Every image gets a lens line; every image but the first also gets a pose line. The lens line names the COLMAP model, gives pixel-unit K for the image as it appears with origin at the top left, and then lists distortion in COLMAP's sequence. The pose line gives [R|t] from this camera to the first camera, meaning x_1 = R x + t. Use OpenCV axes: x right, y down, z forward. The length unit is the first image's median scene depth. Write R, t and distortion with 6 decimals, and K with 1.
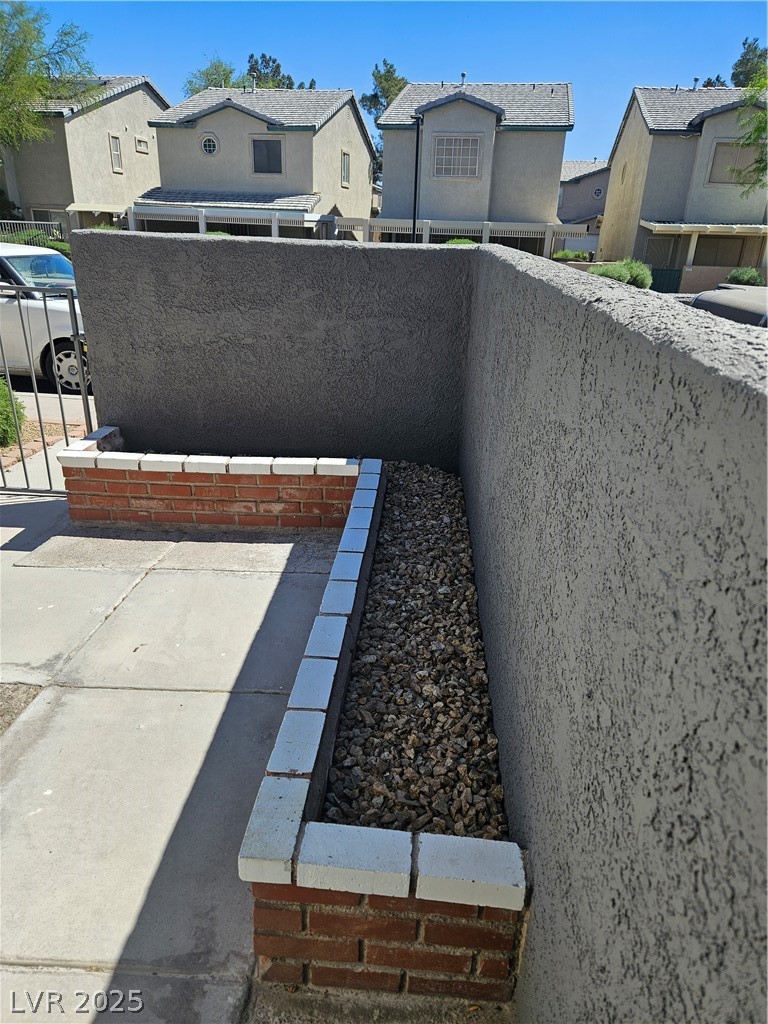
lens RADIAL K [[687.6, 0, 386.3], [0, 687.6, 515.8], [0, 0, 1]] dist [0.089157, -0.085468]
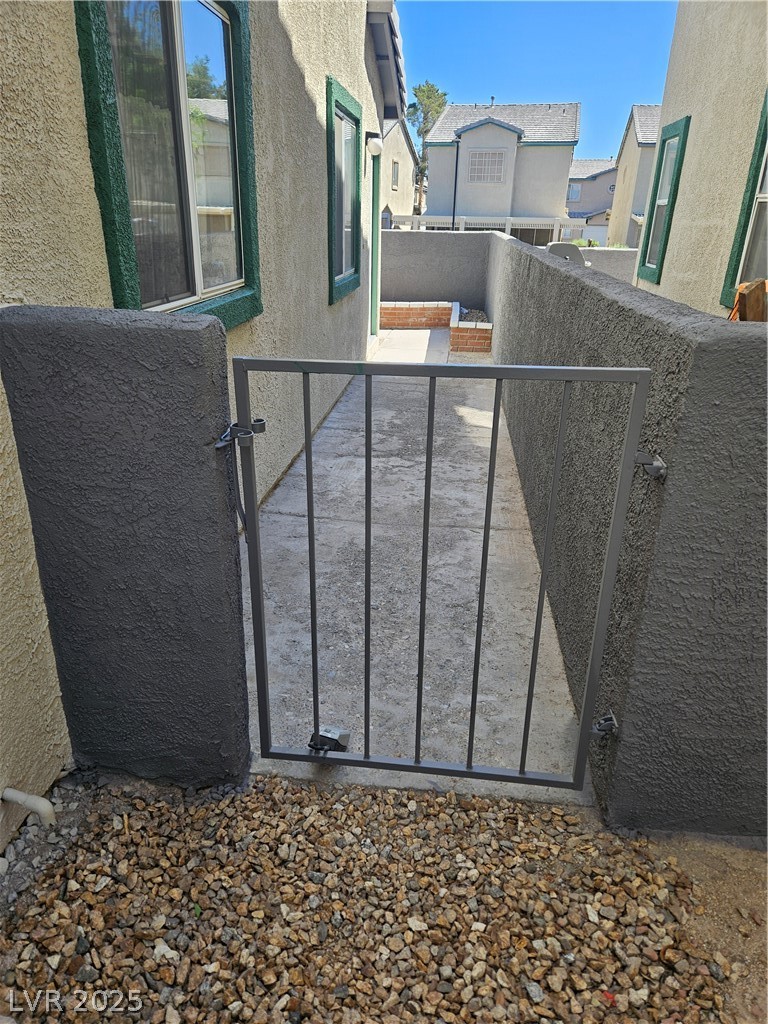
lens RADIAL K [[684.4, 0, 380.7], [0, 684.4, 509.0], [0, 0, 1]] dist [0.083002, -0.053862]
pose [[0.998871, 0.008614, -0.046716, -0.116259], [-0.008545, 0.999962, 0.001681, 0.476629], [0.046729, -0.001280, 0.998907, -1.189813]]
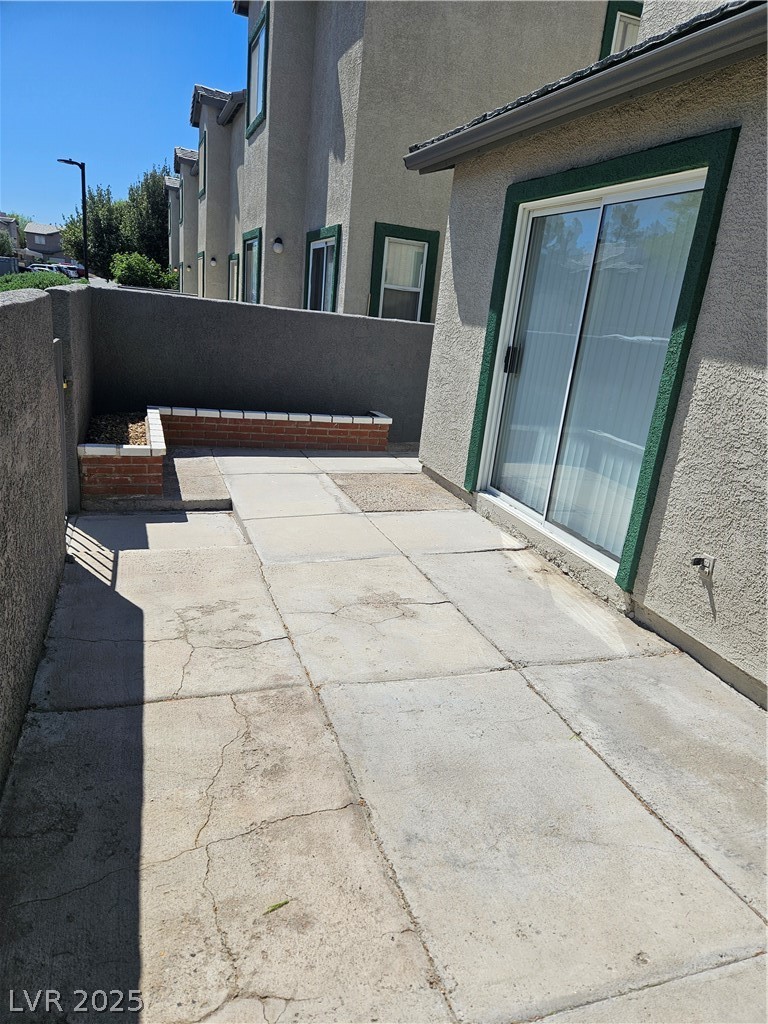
lens RADIAL K [[676.7, 0, 383.1], [0, 676.7, 524.6], [0, 0, 1]] dist [0.060117, -0.051204]
pose [[-0.393891, -0.348528, 0.850516, -1.049676], [0.250566, 0.849562, 0.464178, -0.275107], [-0.884345, 0.395946, -0.247306, 0.555890]]
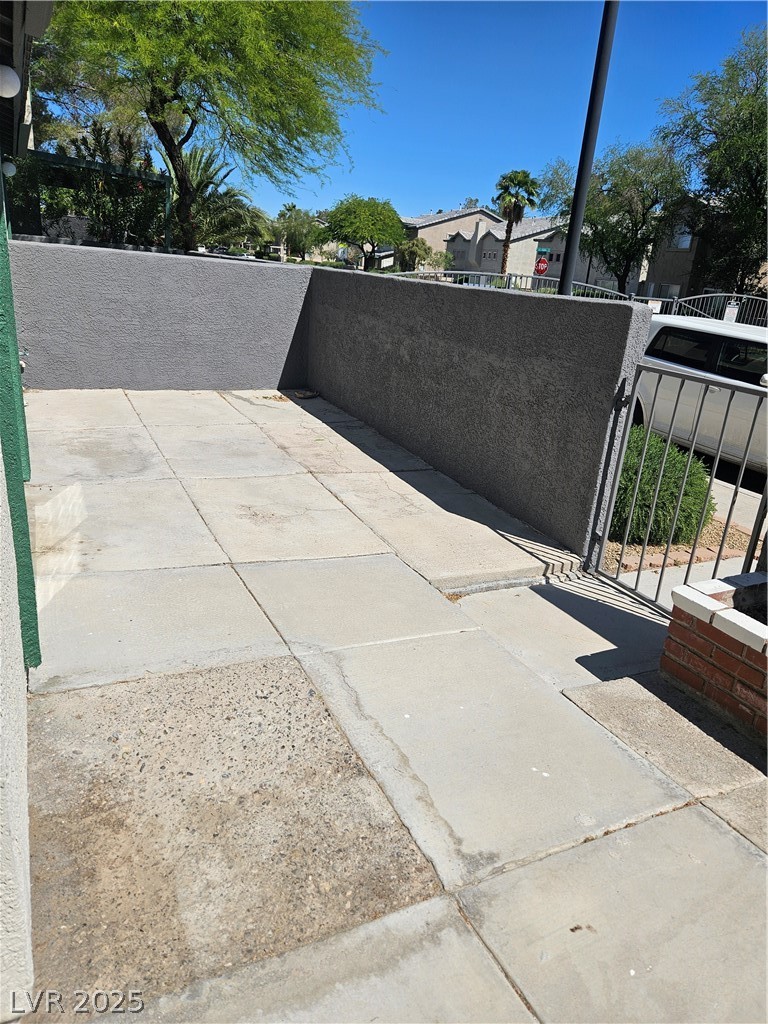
lens RADIAL K [[687.6, 0, 386.3], [0, 687.6, 515.8], [0, 0, 1]] dist [0.089157, -0.085468]
pose [[0.515795, 0.302432, -0.801555, -0.015640], [-0.395773, 0.913913, 0.090148, -0.059509], [0.759815, 0.270736, 0.591087, 0.145088]]
